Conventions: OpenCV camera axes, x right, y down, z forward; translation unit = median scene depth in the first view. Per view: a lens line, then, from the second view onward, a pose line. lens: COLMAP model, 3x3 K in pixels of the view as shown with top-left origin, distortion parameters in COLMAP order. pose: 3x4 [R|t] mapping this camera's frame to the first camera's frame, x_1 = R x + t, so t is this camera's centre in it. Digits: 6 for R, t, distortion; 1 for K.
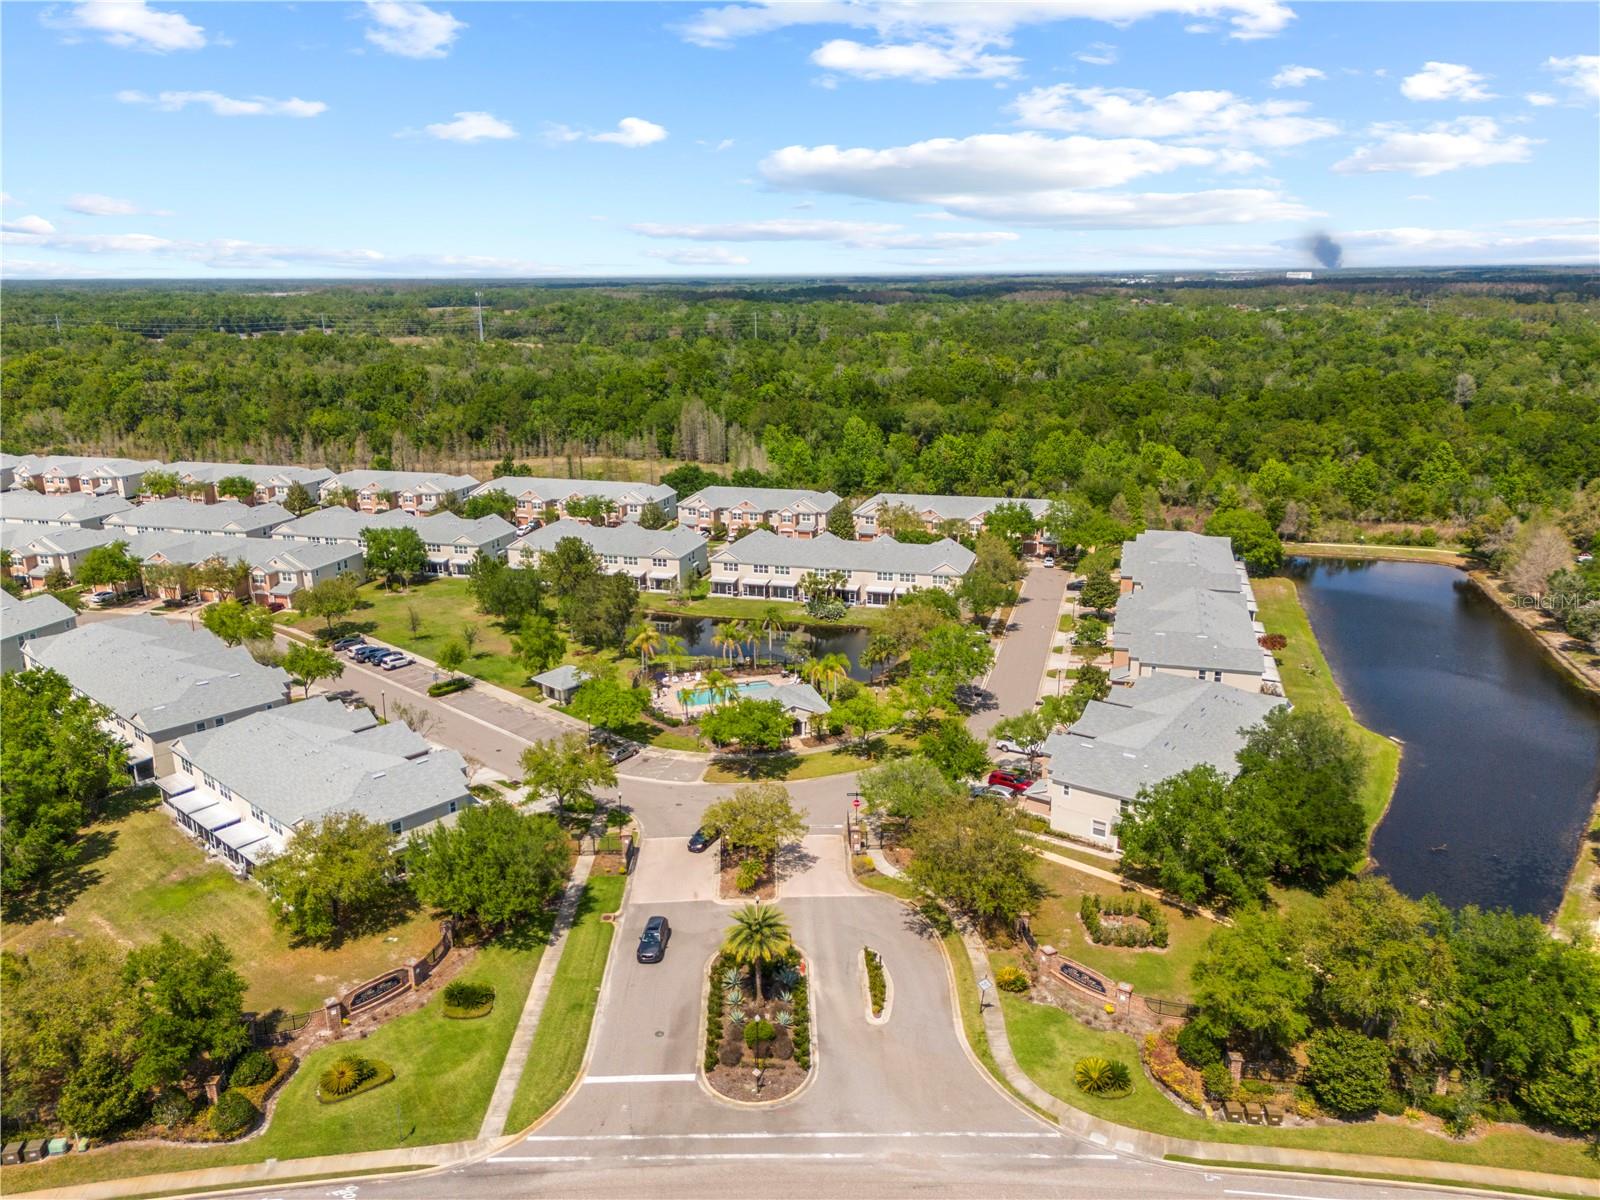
lens RADIAL K [[1171.7, 0, 799.9], [0, 1171.7, 605.2], [0, 0, 1]] dist [0.099332, -0.118757]
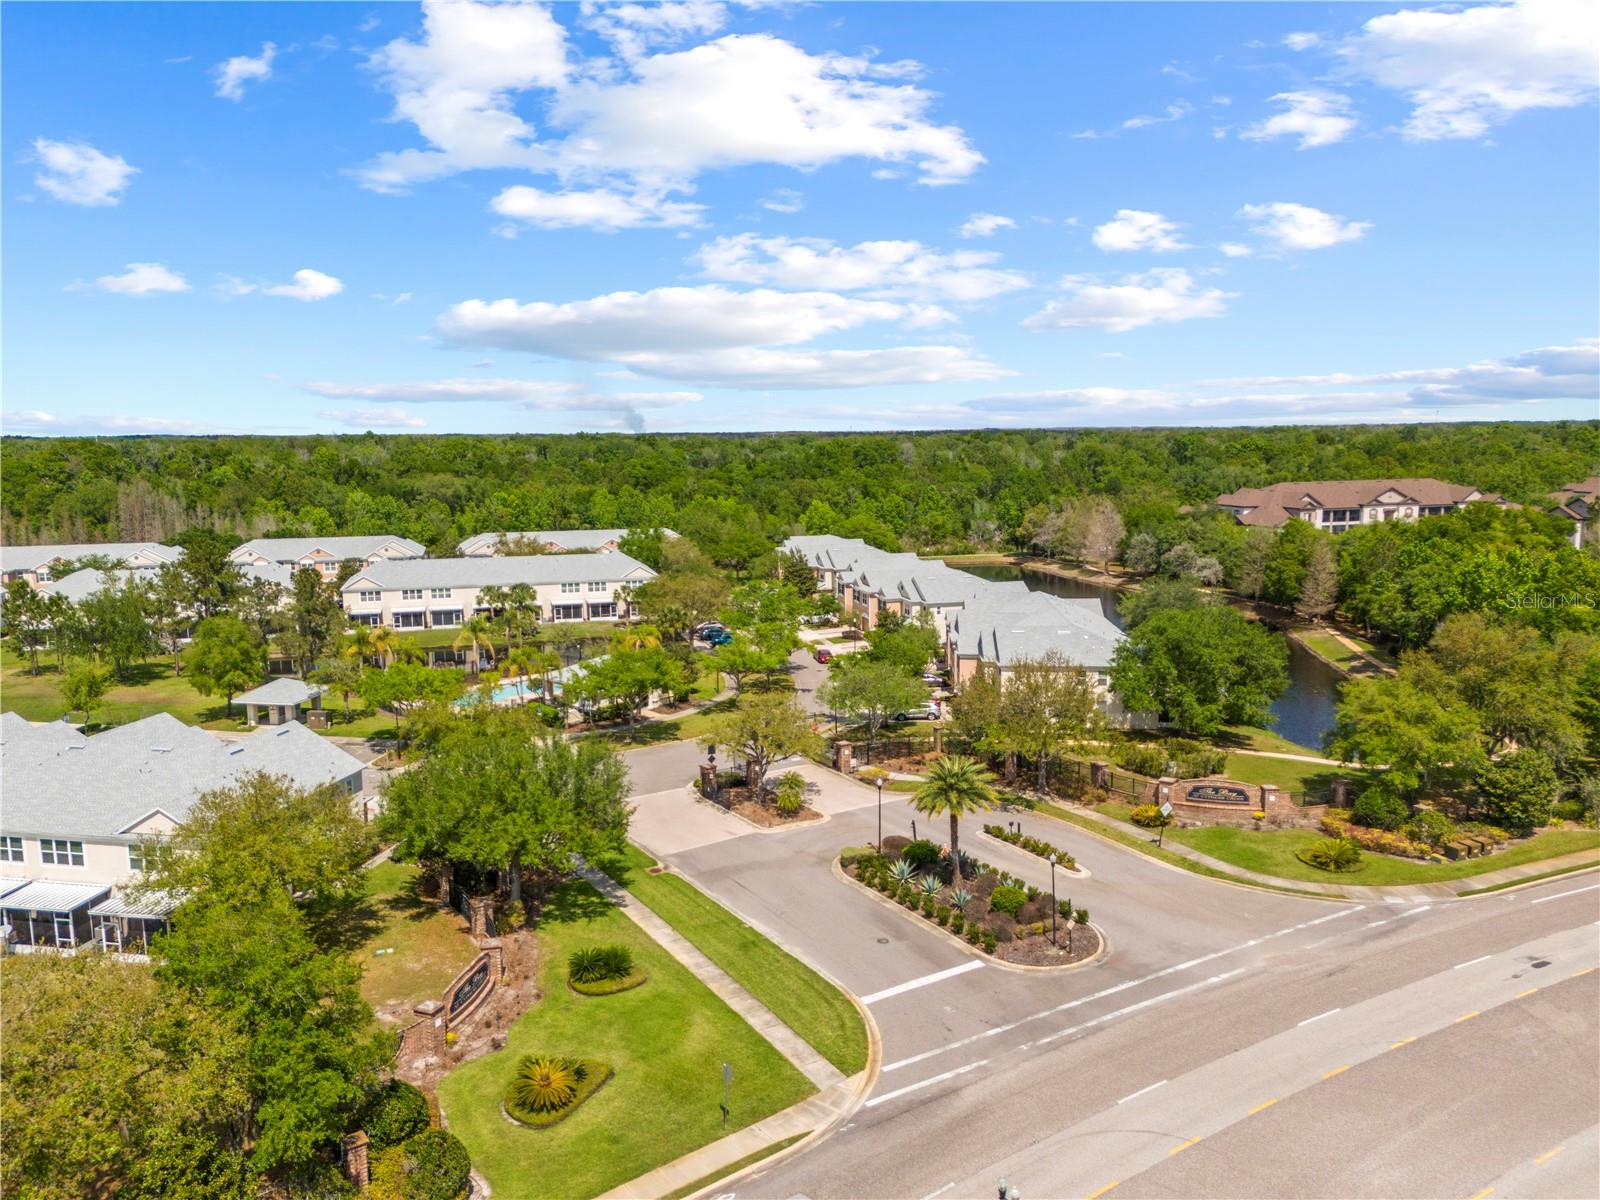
lens RADIAL K [[1173.7, 0, 803.7], [0, 1173.7, 600.3], [0, 0, 1]] dist [0.097759, -0.102638]
pose [[0.853687, -0.072925, 0.515655, -0.279313], [0.142556, 0.985052, -0.096699, 0.113543], [-0.500895, 0.156060, 0.851322, 0.188555]]
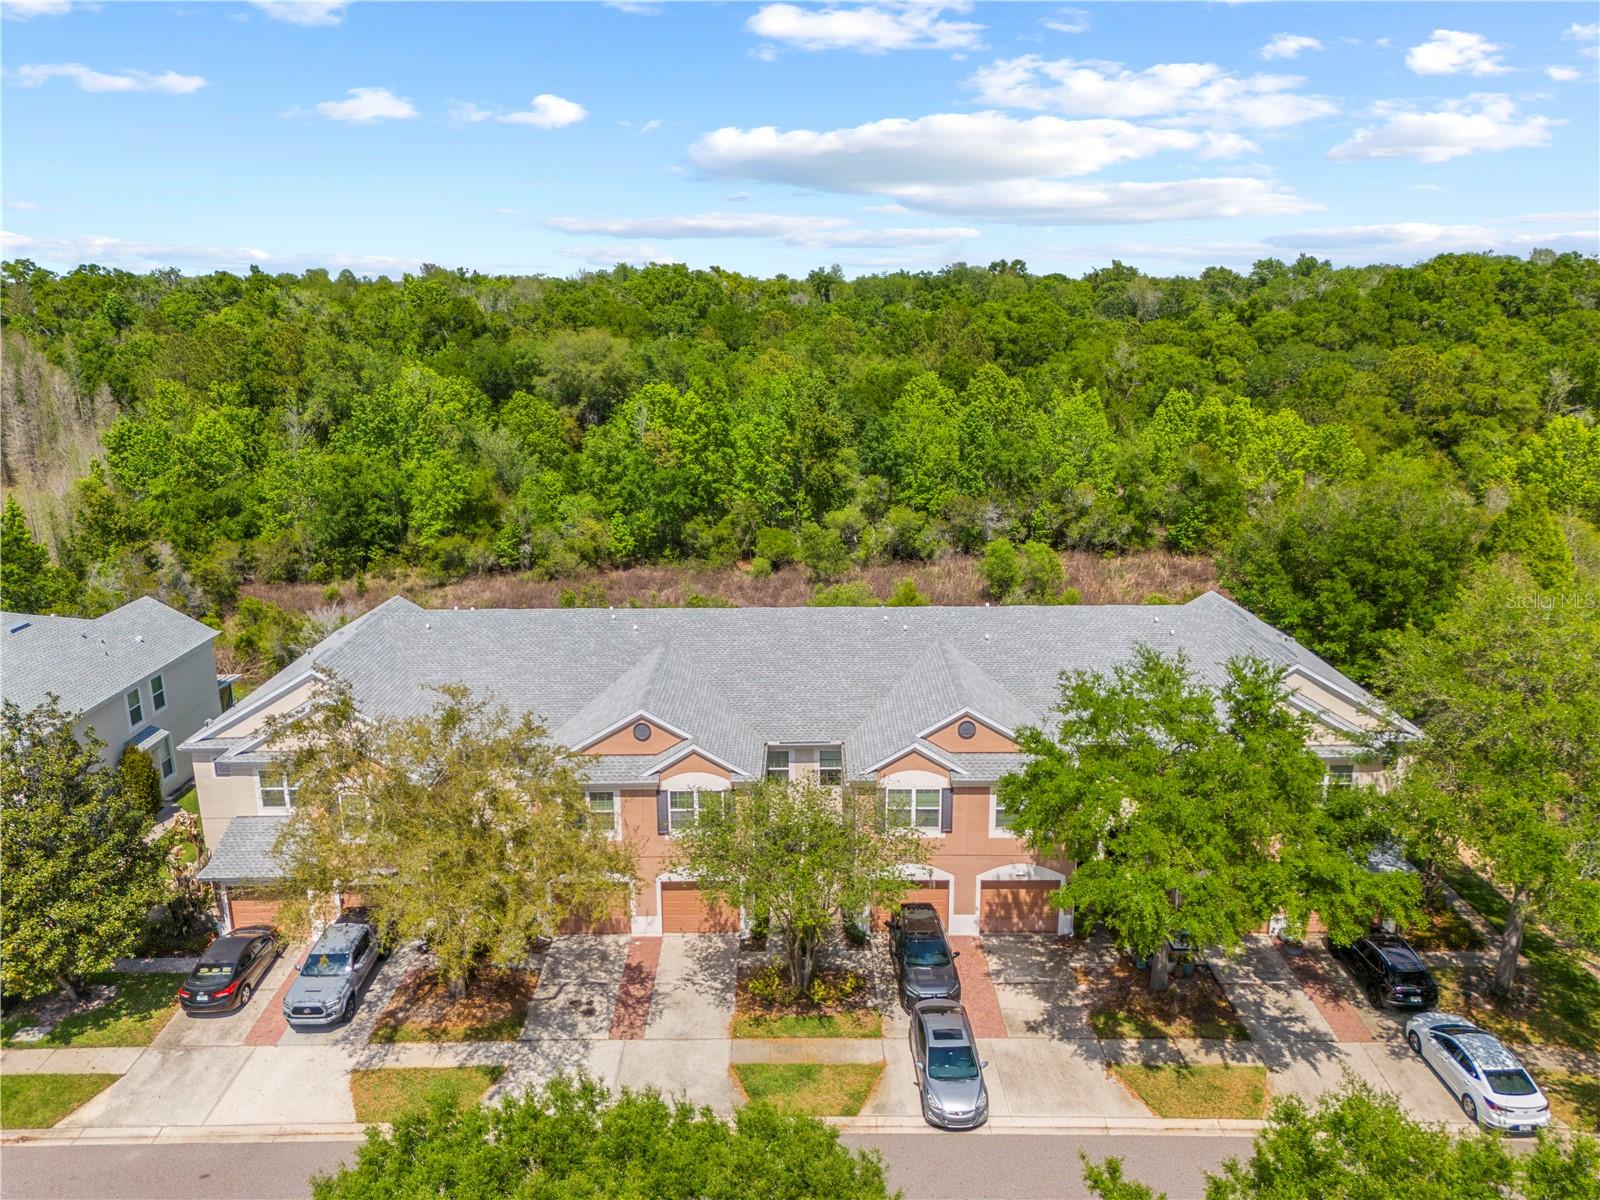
lens RADIAL K [[1171.7, 0, 799.9], [0, 1171.7, 605.2], [0, 0, 1]] dist [0.099332, -0.118757]
pose [[0.961977, -0.068271, 0.264459, 0.127817], [0.071727, 0.997418, -0.003422, -0.135689], [-0.263542, 0.022261, 0.964391, 1.187329]]
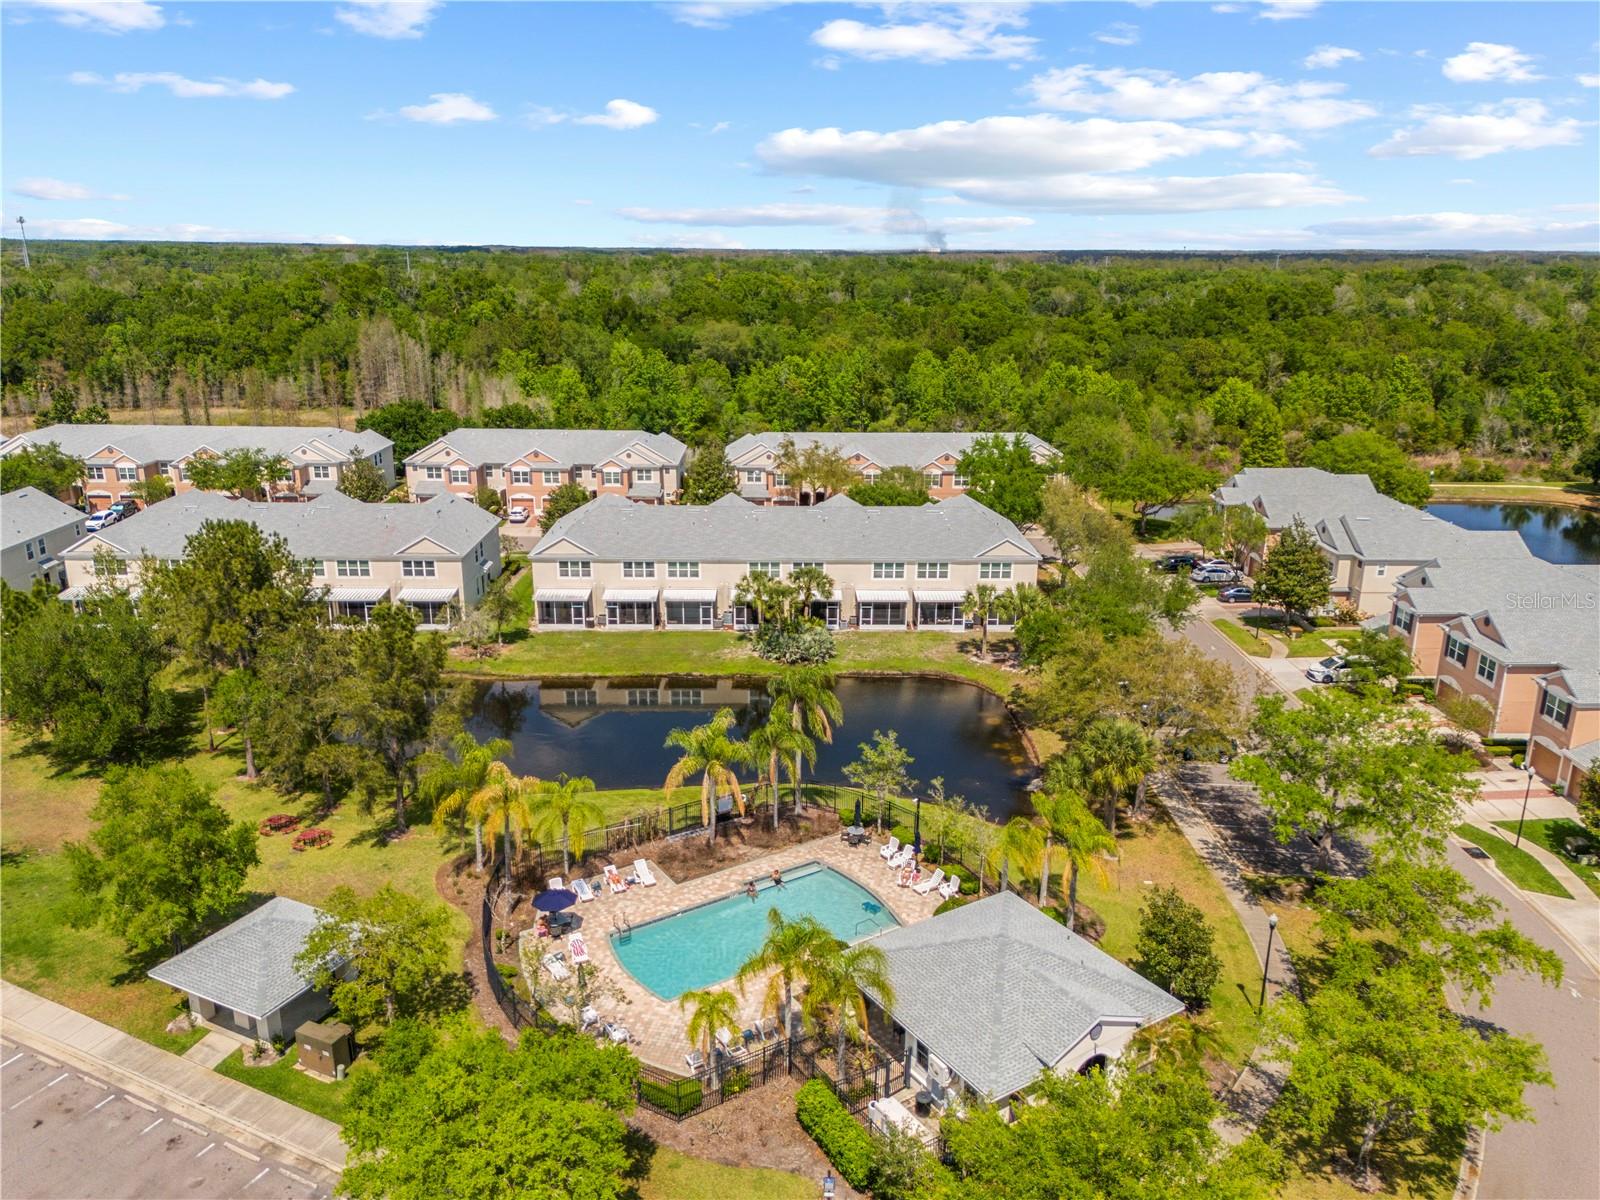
lens RADIAL K [[1171.7, 0, 799.9], [0, 1171.7, 605.2], [0, 0, 1]] dist [0.099332, -0.118757]
pose [[0.956901, -0.068466, 0.282230, -0.135411], [0.063147, 0.997614, 0.027911, -0.030839], [-0.283467, -0.008886, 0.958941, 0.604408]]
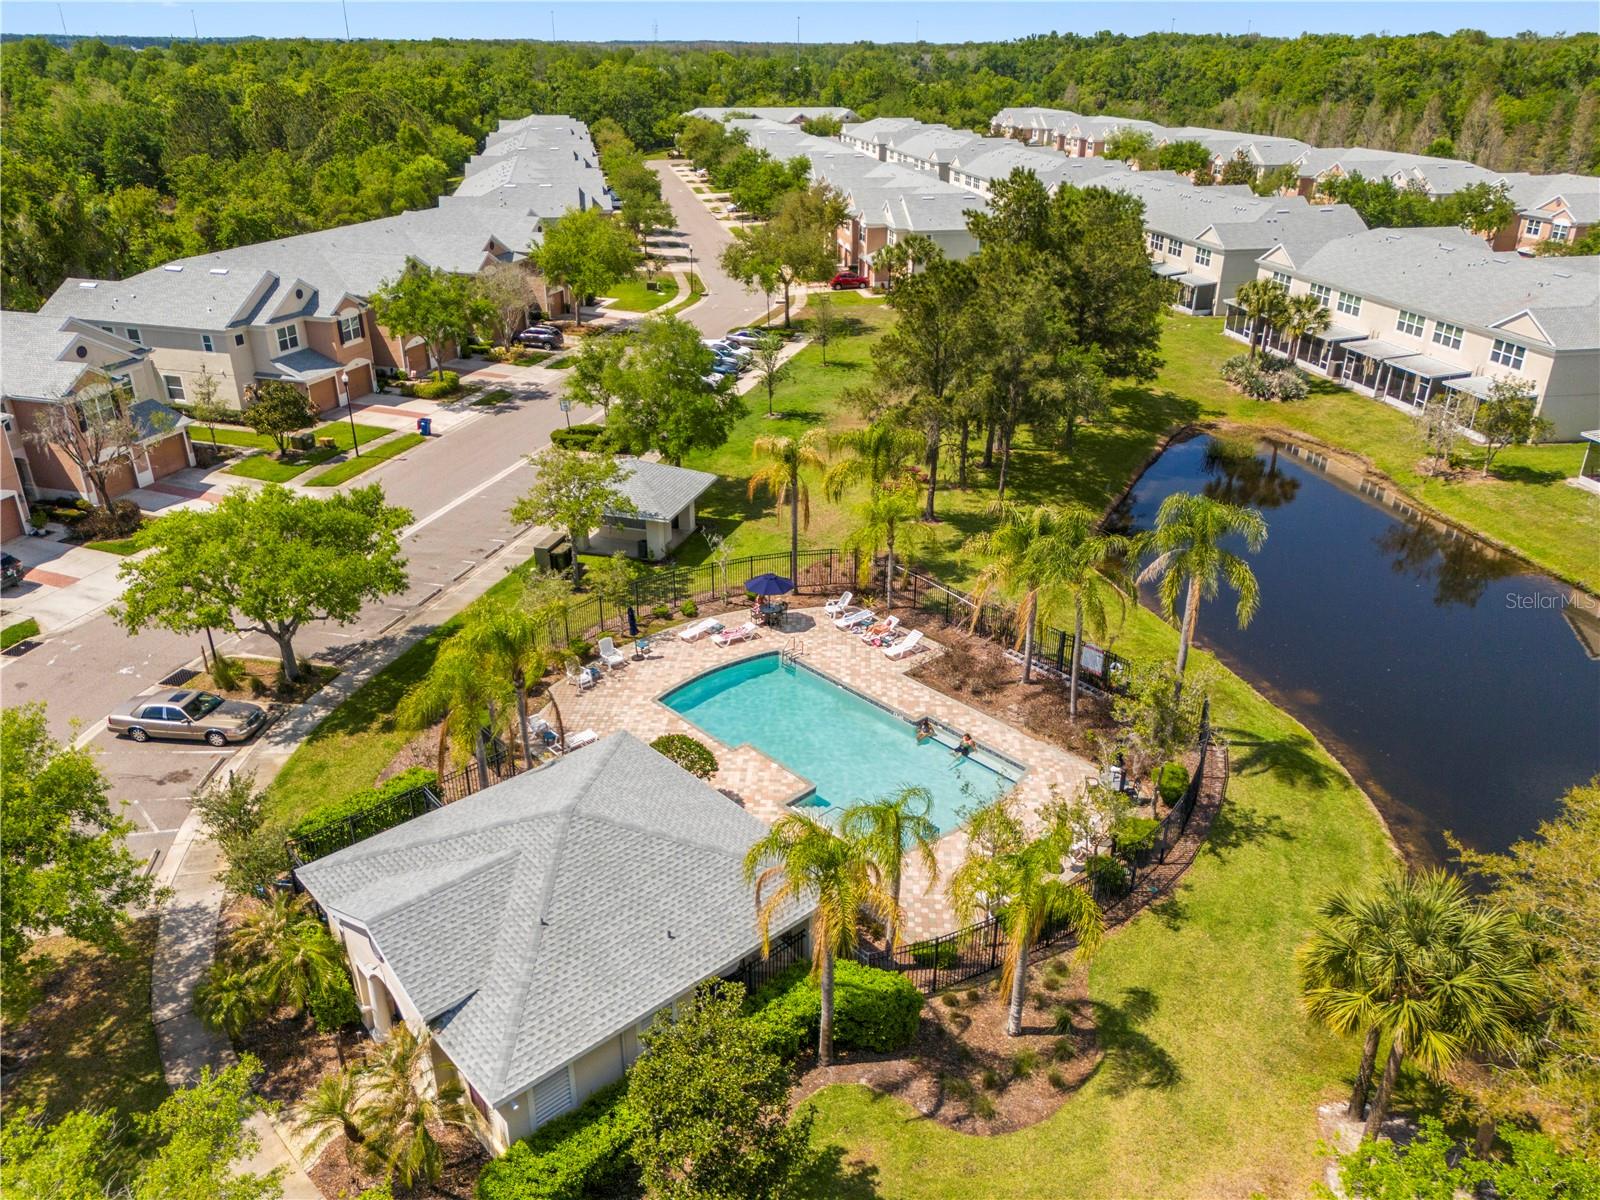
lens RADIAL K [[1173.7, 0, 803.7], [0, 1173.7, 600.3], [0, 0, 1]] dist [0.097759, -0.102638]
pose [[0.445259, 0.386235, -0.807816, 0.132064], [-0.248889, 0.920016, 0.302696, -0.030790], [0.860116, 0.066278, 0.505775, 0.803861]]
